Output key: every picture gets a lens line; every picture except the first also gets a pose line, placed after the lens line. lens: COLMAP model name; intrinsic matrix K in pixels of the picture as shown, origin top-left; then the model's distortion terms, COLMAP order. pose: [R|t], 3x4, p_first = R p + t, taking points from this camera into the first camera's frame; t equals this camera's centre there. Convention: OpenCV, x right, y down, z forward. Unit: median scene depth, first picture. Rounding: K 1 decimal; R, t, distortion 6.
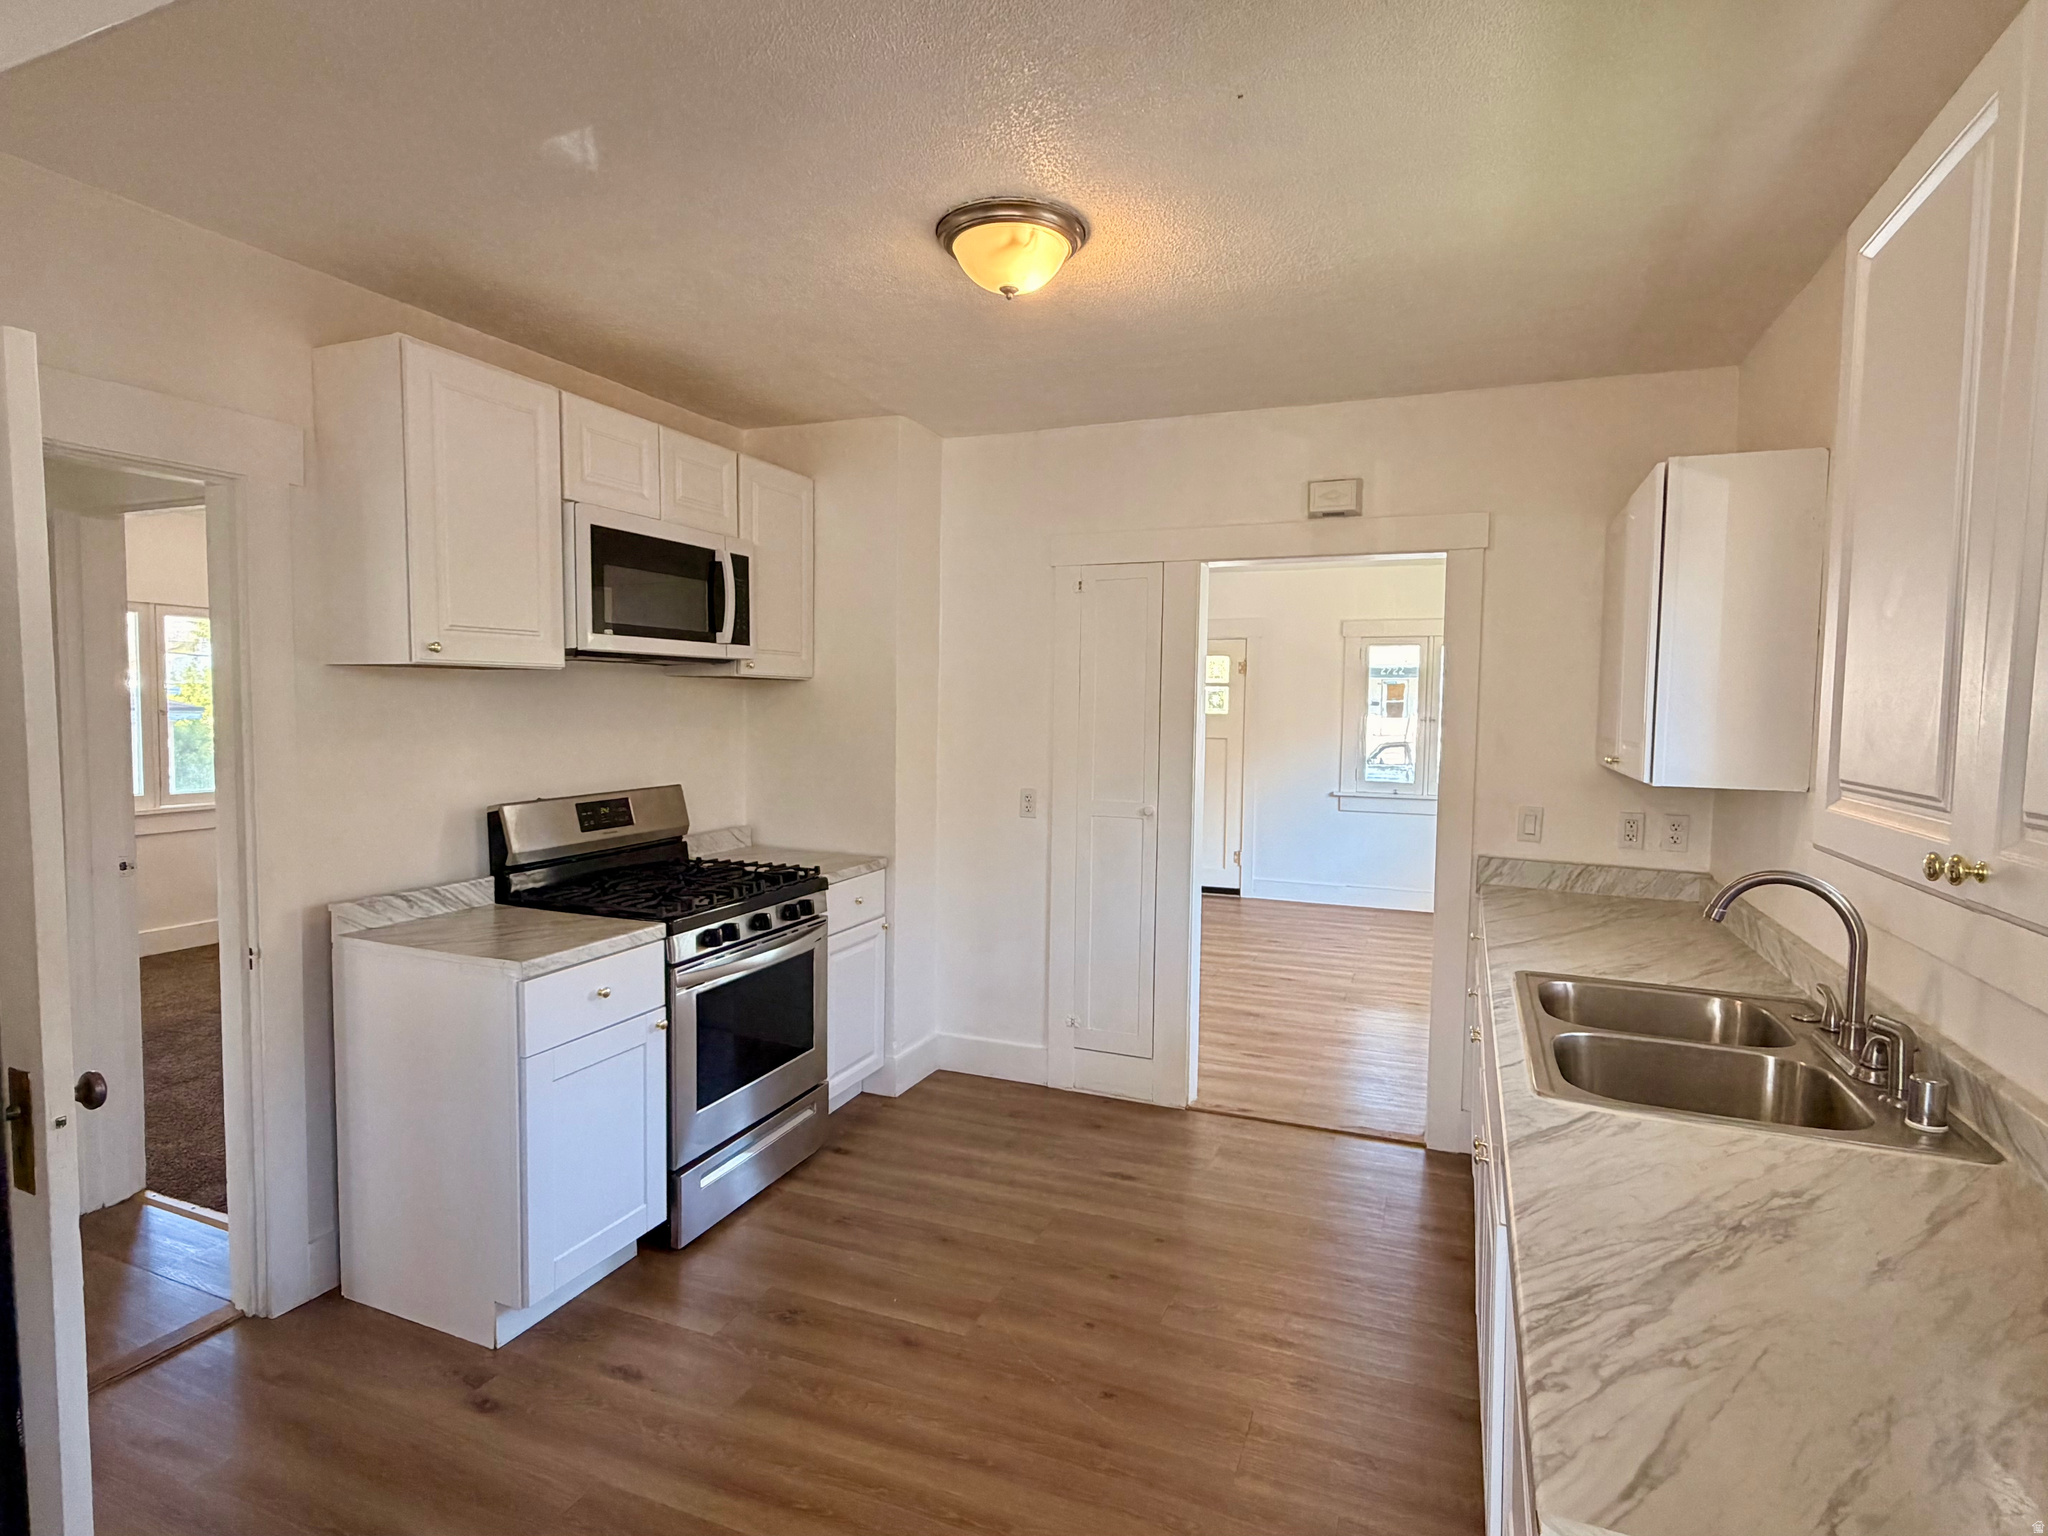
lens RADIAL K [[1046.4, 0, 1021.8], [0, 1046.4, 763.1], [0, 0, 1]] dist [0.001029, 0.000339]
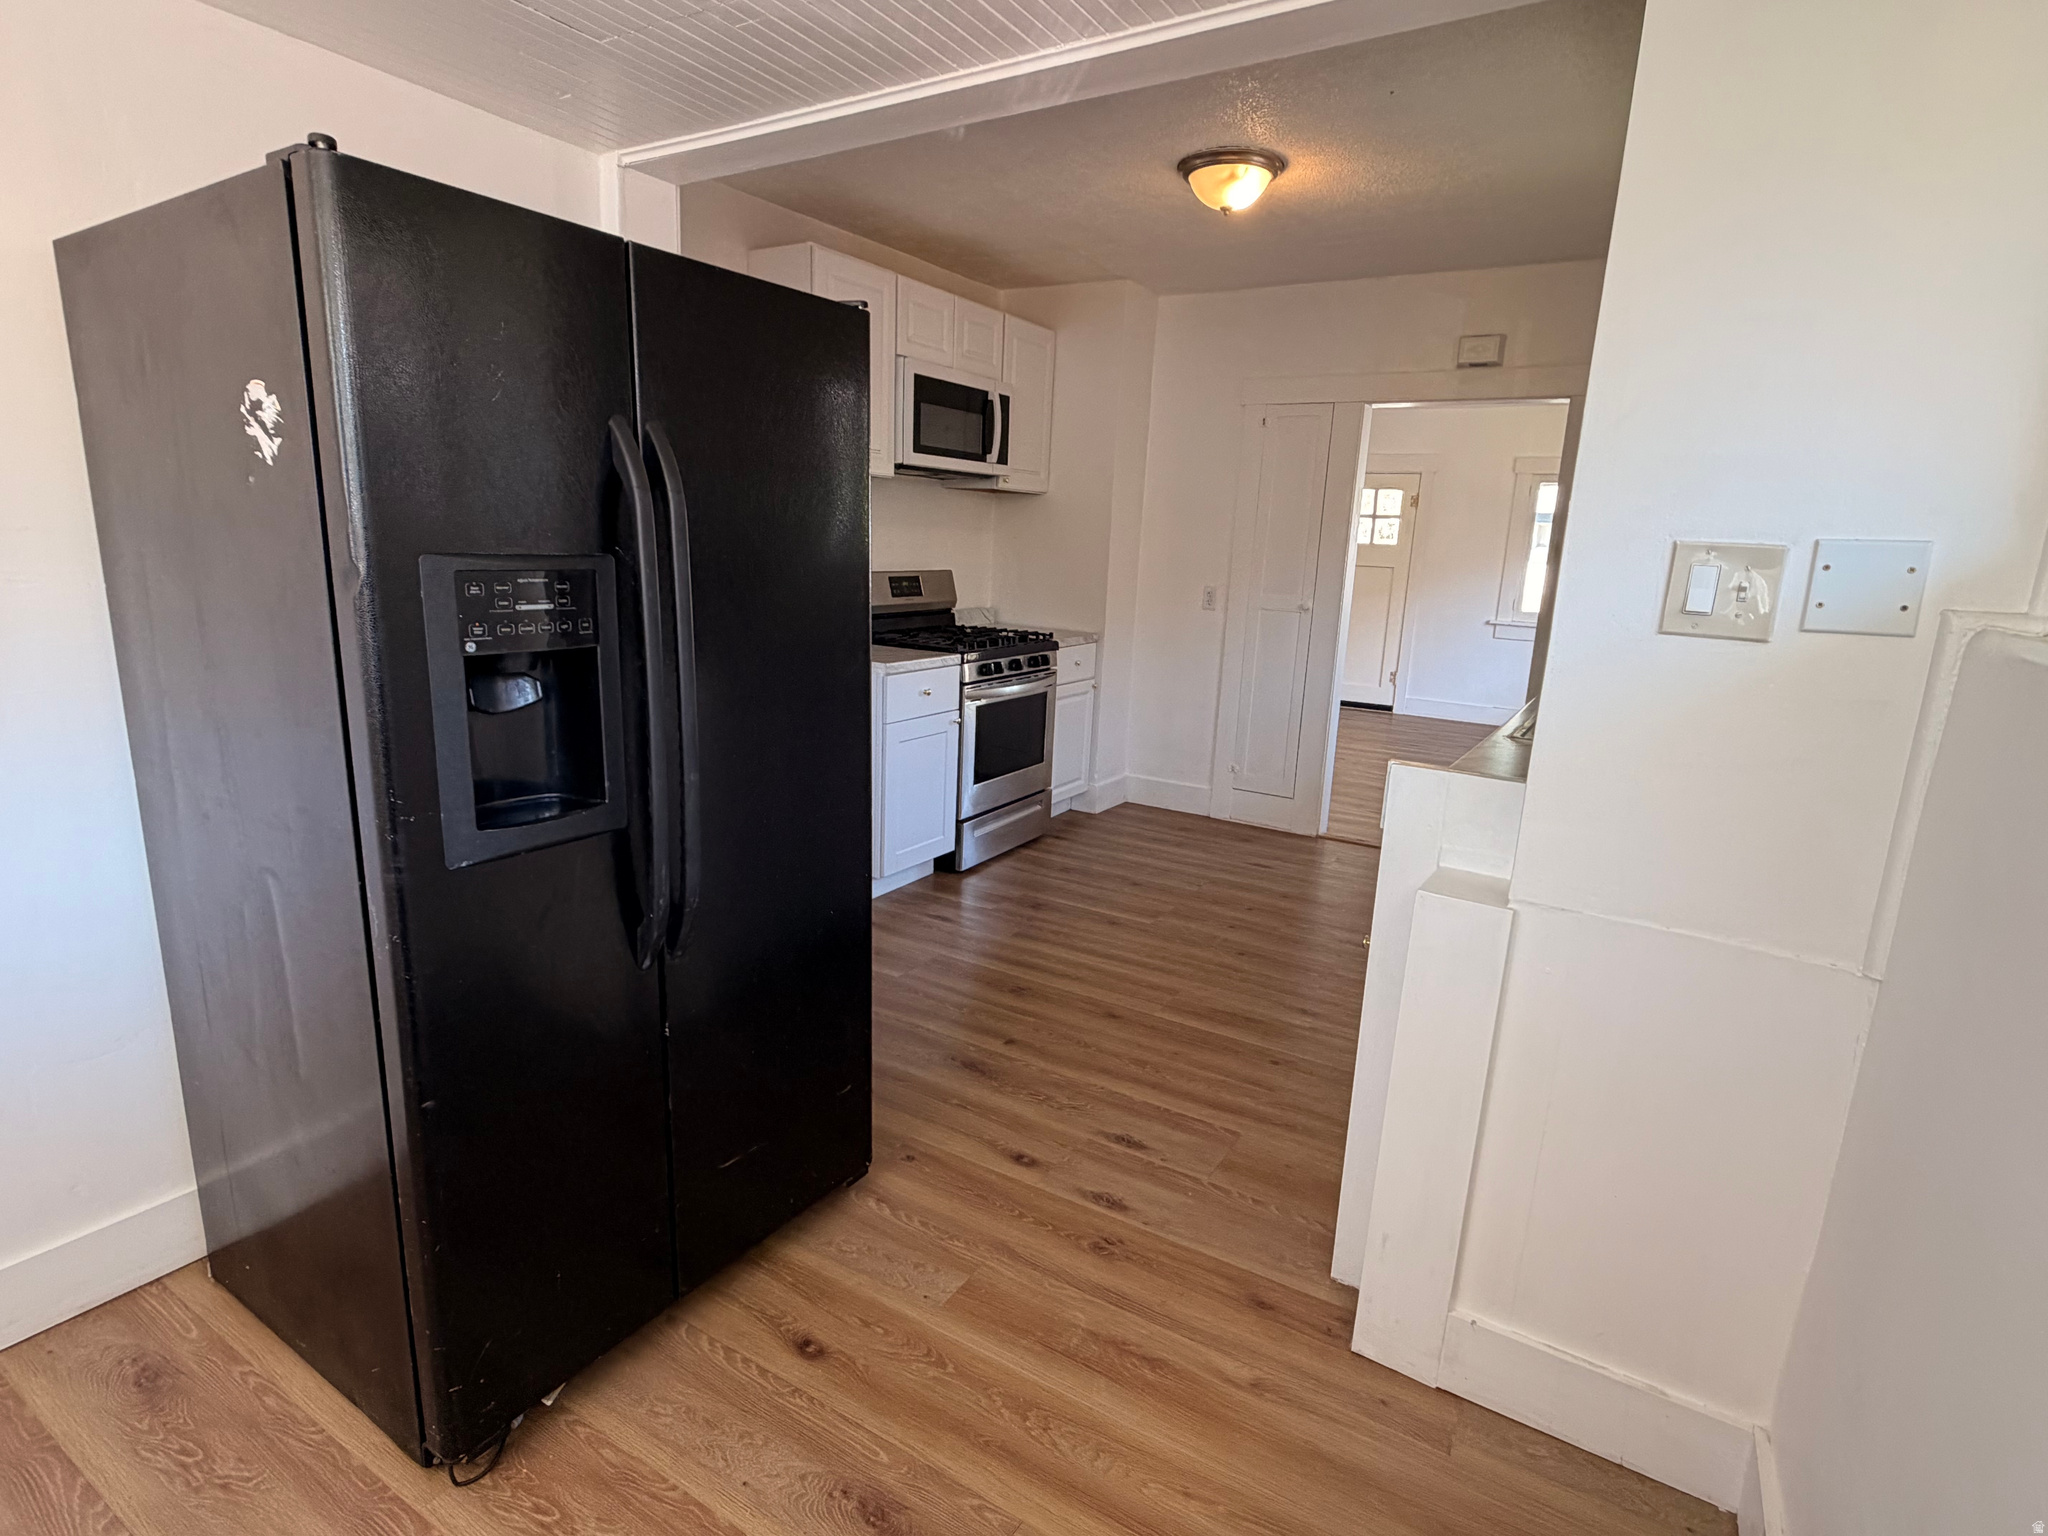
lens RADIAL K [[1046.4, 0, 1021.8], [0, 1046.4, 763.1], [0, 0, 1]] dist [0.001029, 0.000339]
pose [[0.986091, 0.064010, -0.153386, -0.013698], [-0.040085, 0.987215, 0.154274, 0.059882], [0.161300, -0.145980, 0.976049, -0.380035]]
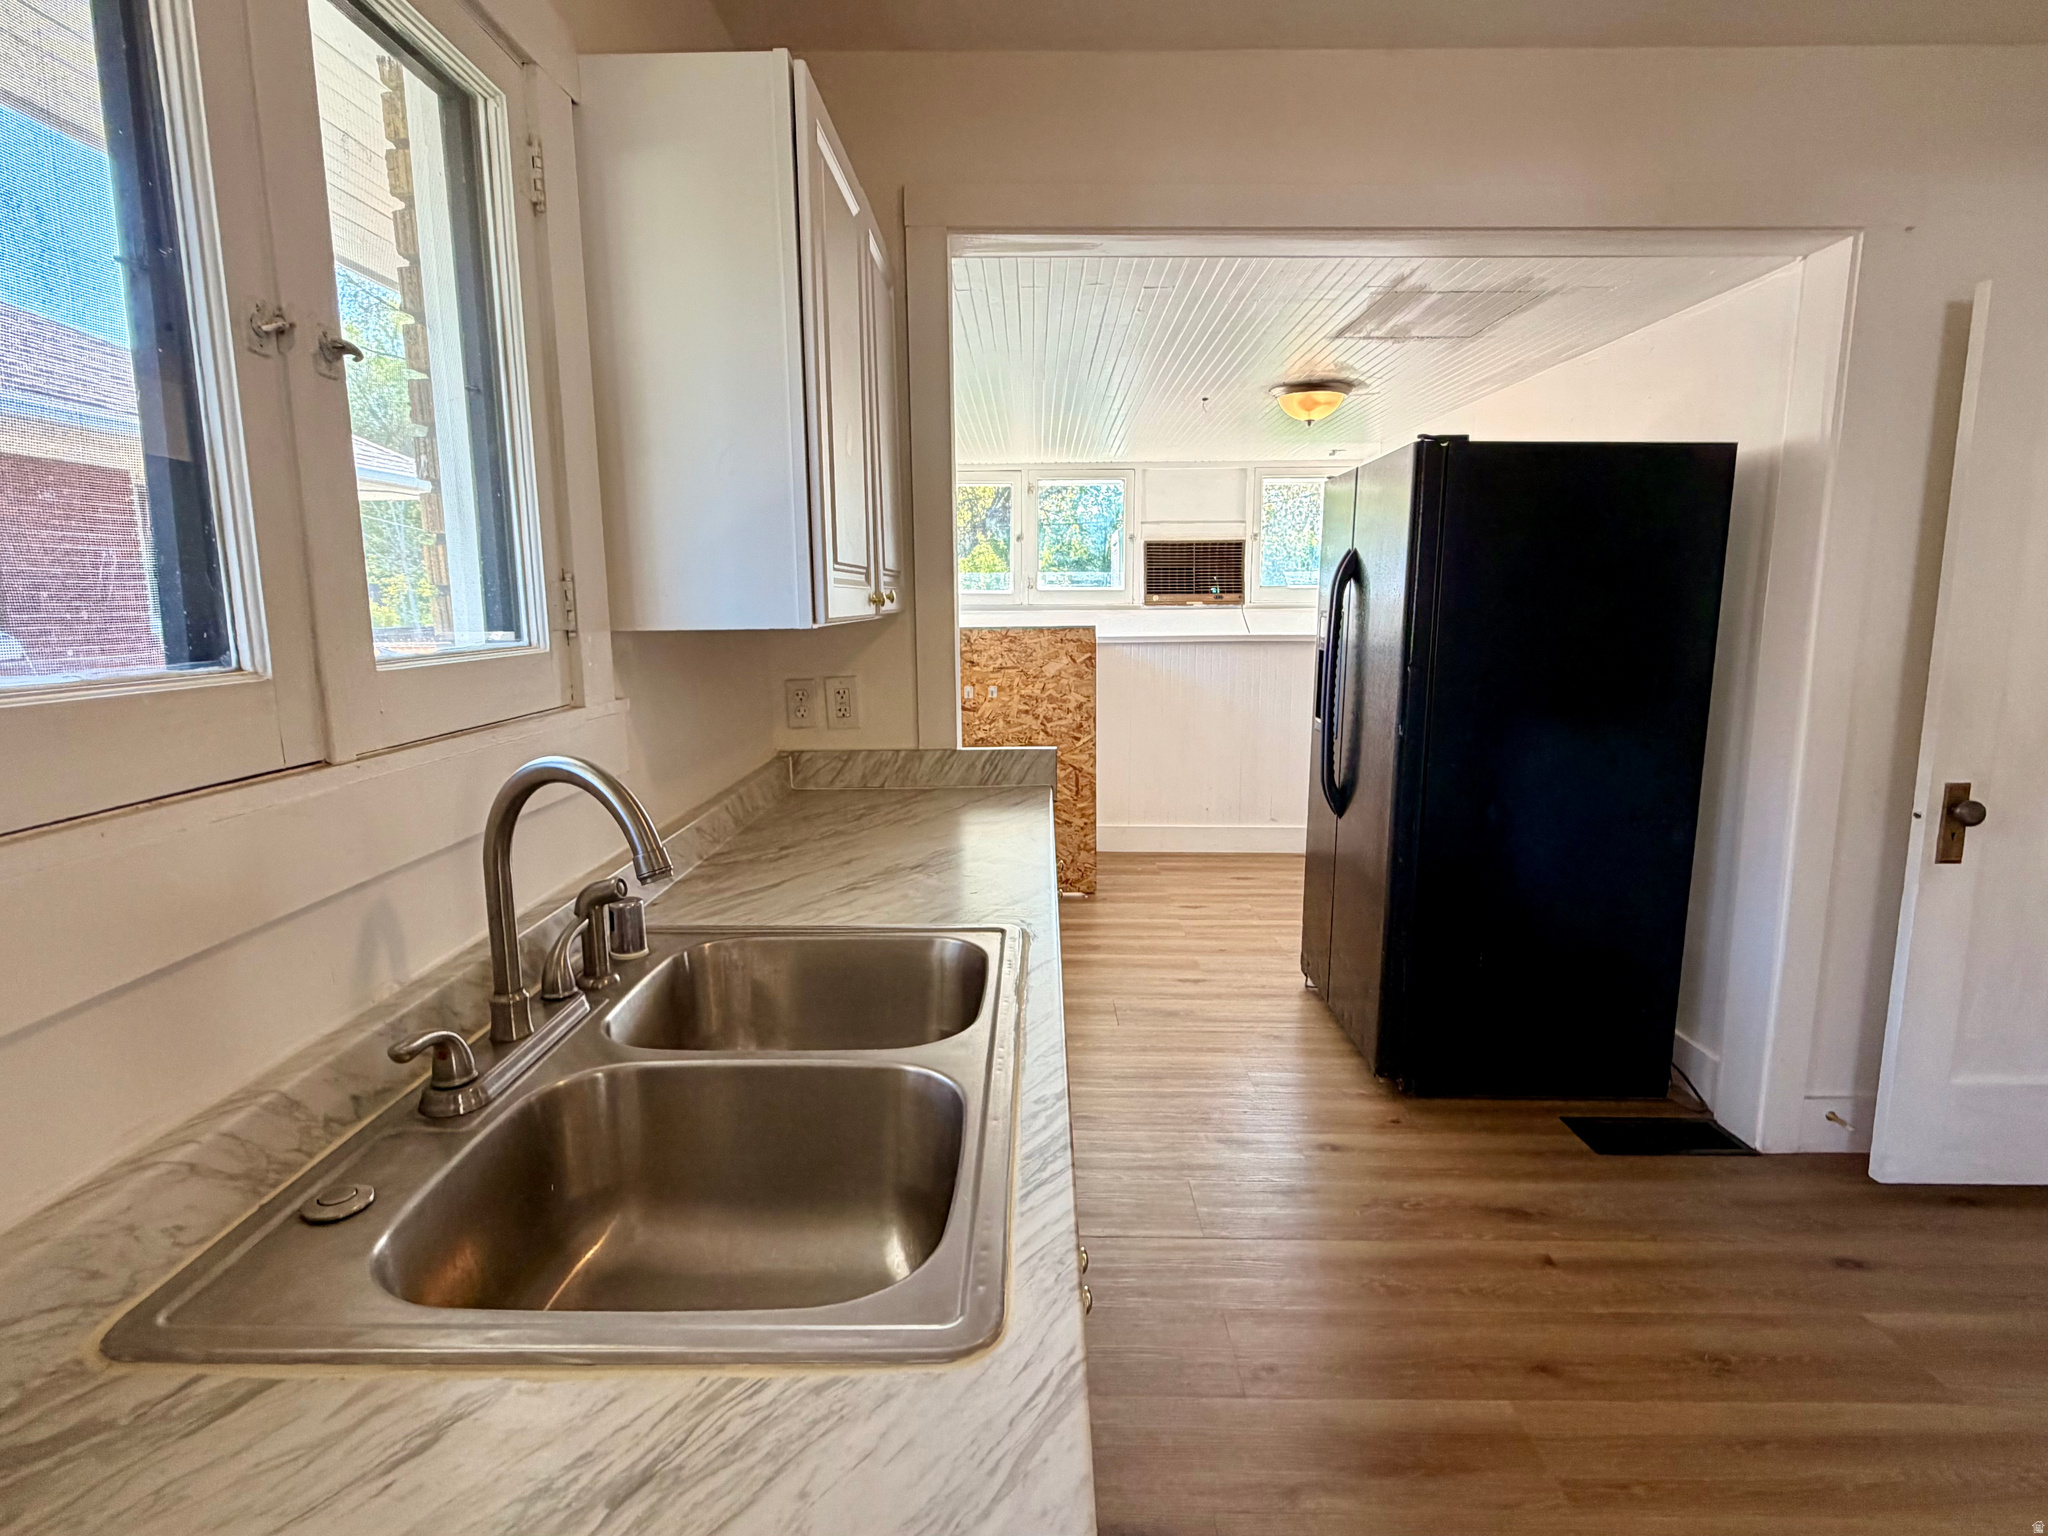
lens RADIAL K [[1046.4, 0, 1021.8], [0, 1046.4, 763.1], [0, 0, 1]] dist [0.001029, 0.000339]
pose [[-0.928221, 0.049034, -0.368784, 0.387146], [-0.028339, 0.979077, 0.201508, -0.001360], [0.370949, 0.197494, -0.907410, 0.845621]]
